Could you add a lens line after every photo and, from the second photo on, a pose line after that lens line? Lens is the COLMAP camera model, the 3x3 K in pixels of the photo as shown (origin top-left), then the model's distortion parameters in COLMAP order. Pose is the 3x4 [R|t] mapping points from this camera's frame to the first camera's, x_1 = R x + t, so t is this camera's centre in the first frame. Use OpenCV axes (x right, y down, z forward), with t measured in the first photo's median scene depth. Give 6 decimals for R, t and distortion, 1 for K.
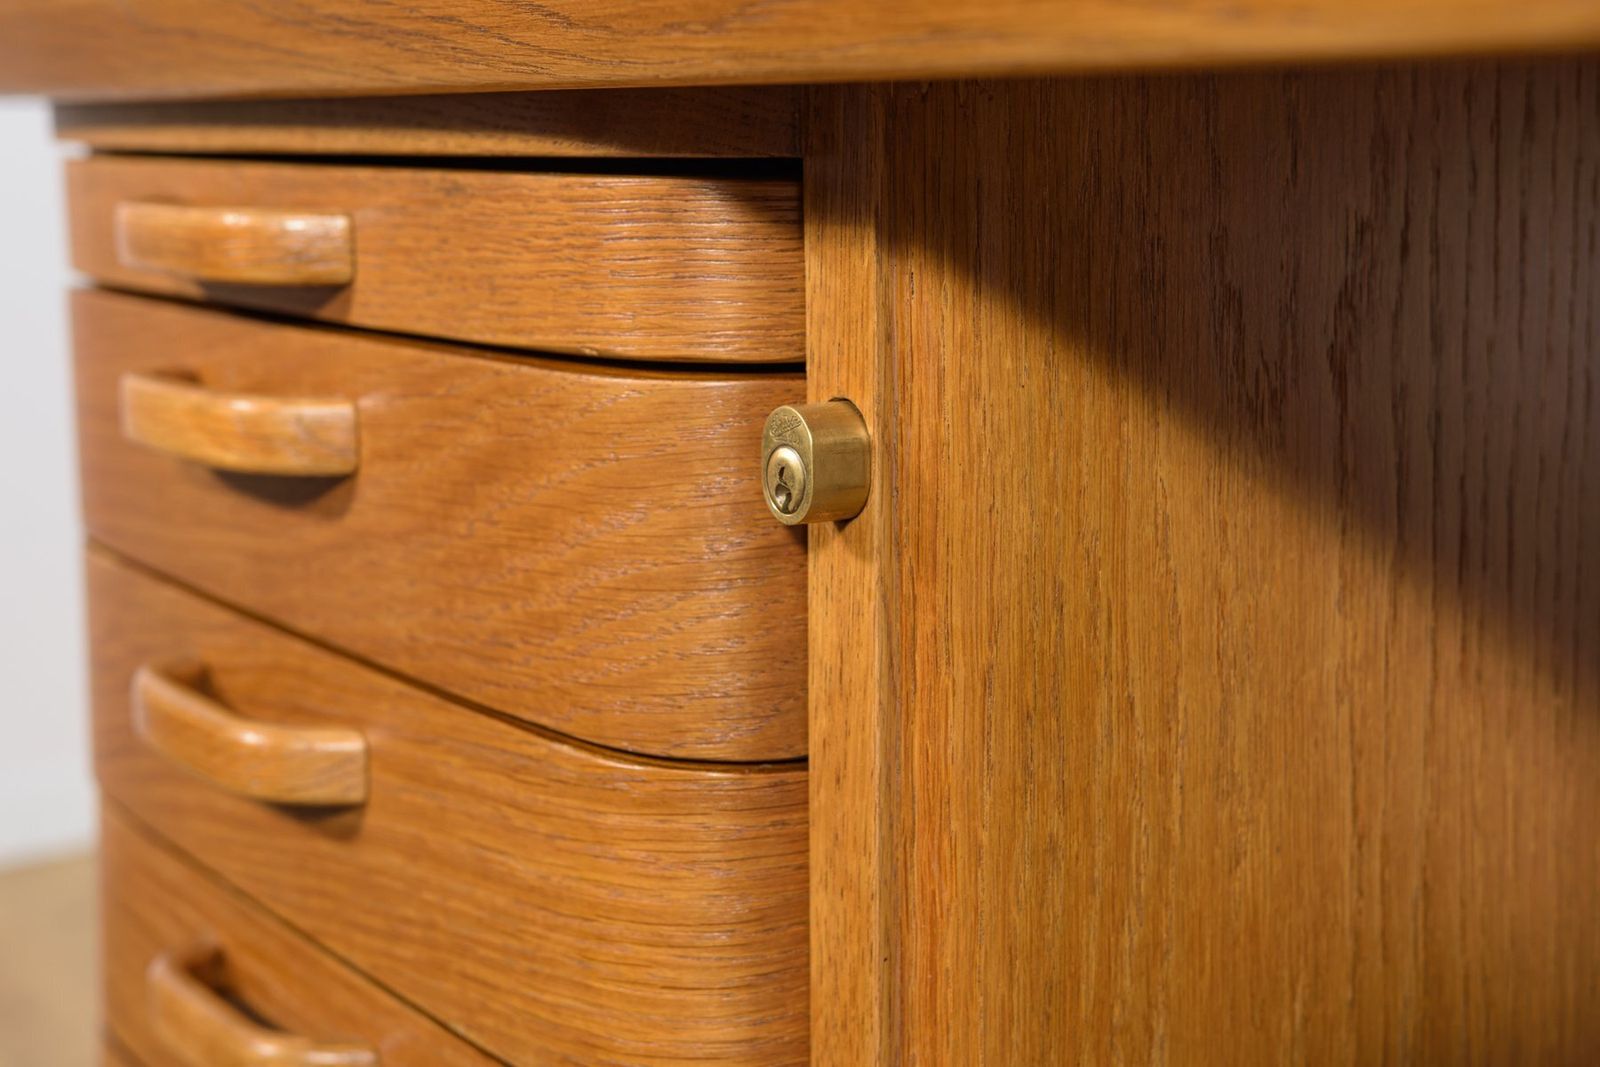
lens RADIAL K [[2360.9, 0, 799.9], [0, 2360.9, 532.9], [0, 0, 1]] dist [0.011274, 0.052452]
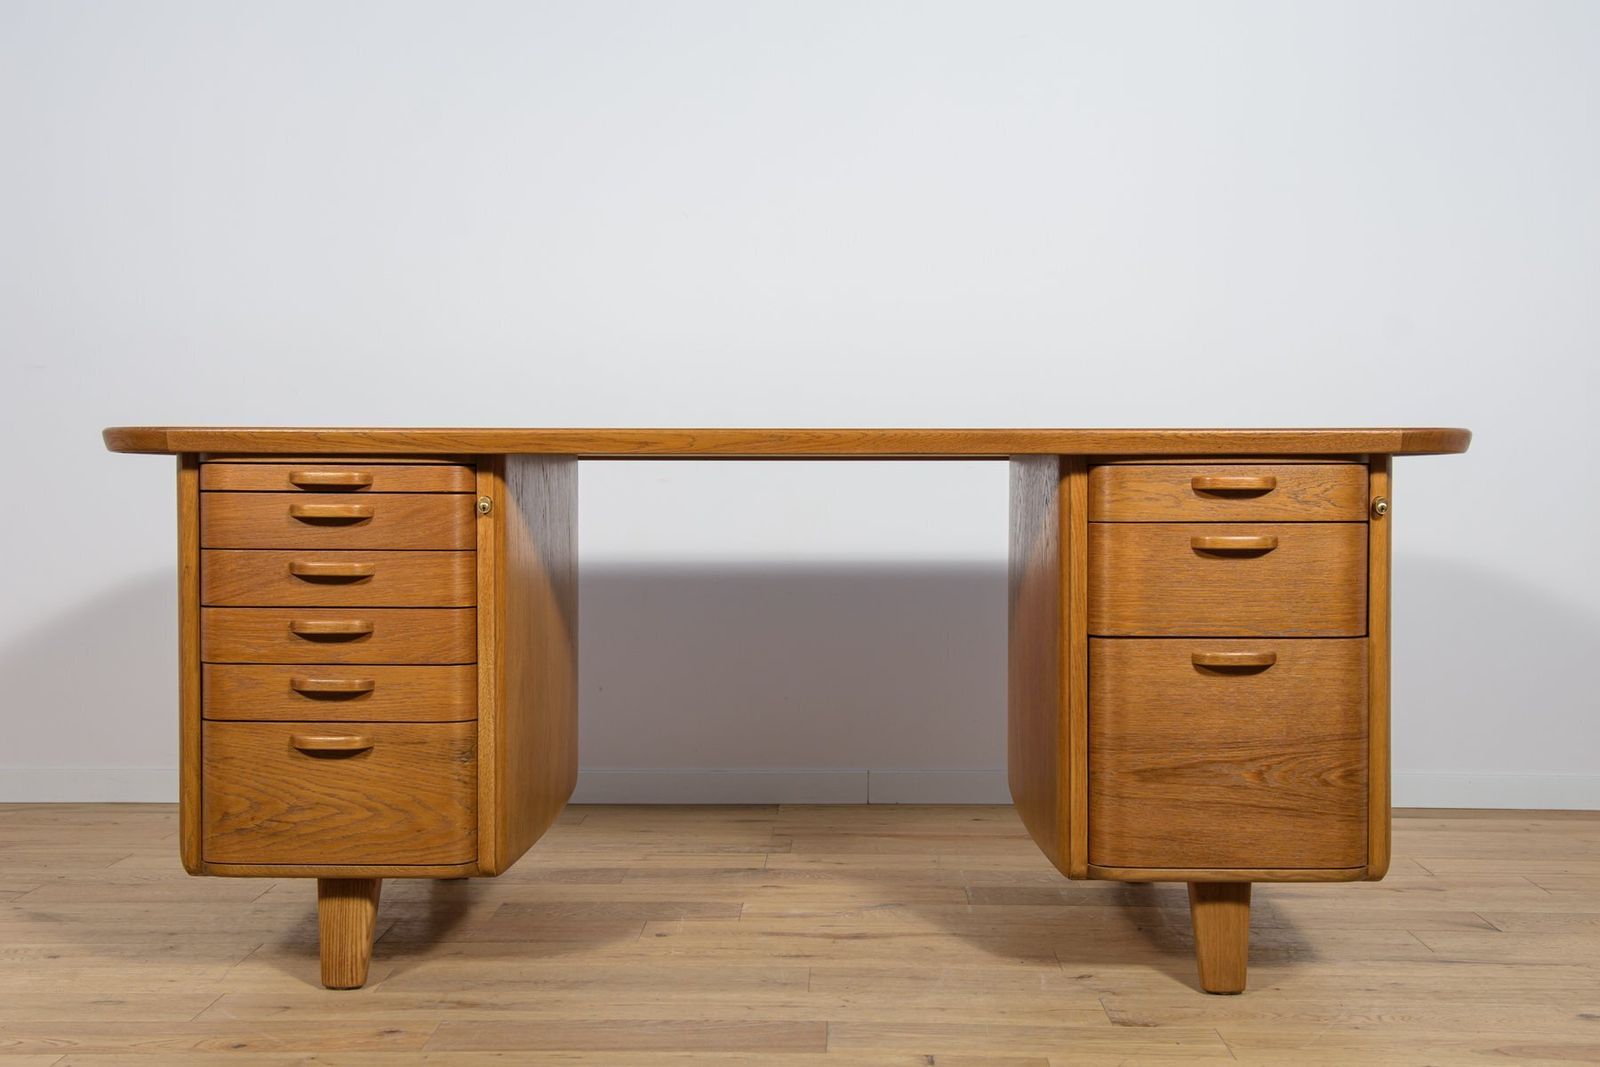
lens RADIAL K [[1779.1, 0, 802.0], [0, 1779.1, 536.3], [0, 0, 1]] dist [0.007125, 0.151202]
pose [[0.595823, -0.015964, 0.802957, -3.589794], [0.125934, 0.989291, -0.073779, 0.558915], [-0.793180, 0.145079, 0.591453, -2.831152]]
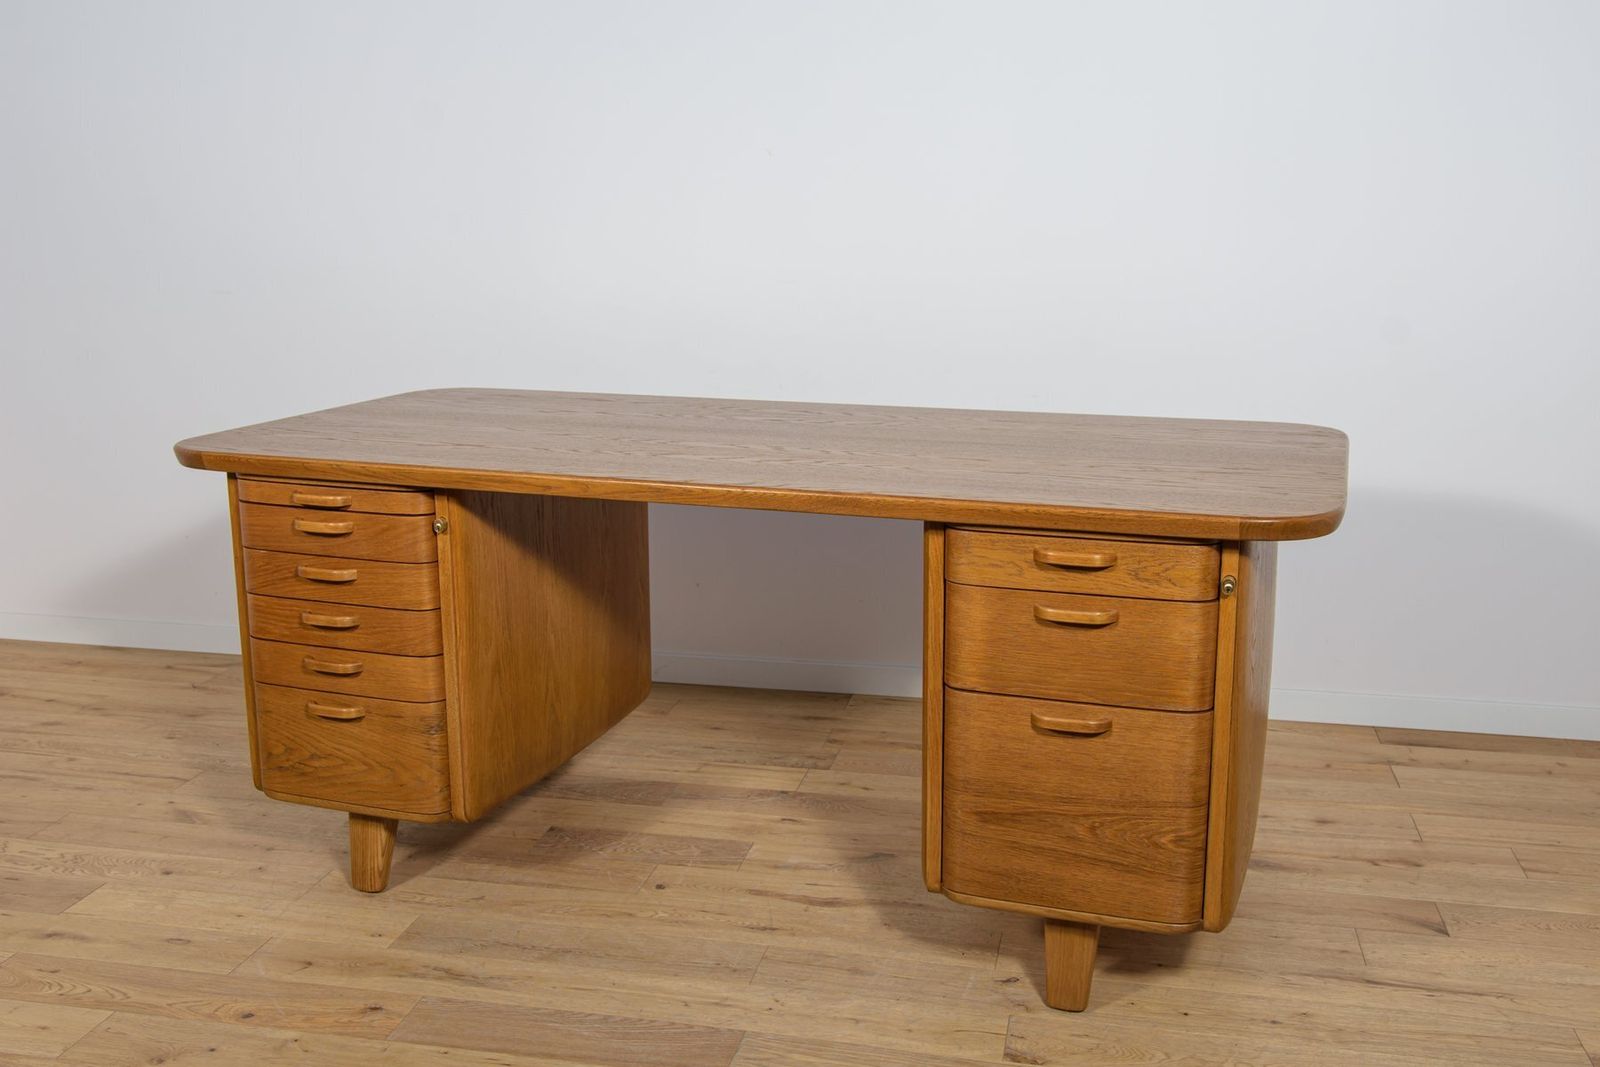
lens RADIAL K [[1531.3, 0, 802.1], [0, 1531.3, 533.8], [0, 0, 1]] dist [-0.036472, 0.086073]
pose [[0.818087, -0.116502, 0.563171, -1.906911], [0.089831, 0.993133, 0.074955, -0.276229], [-0.568036, -0.010729, 0.822934, -4.011539]]
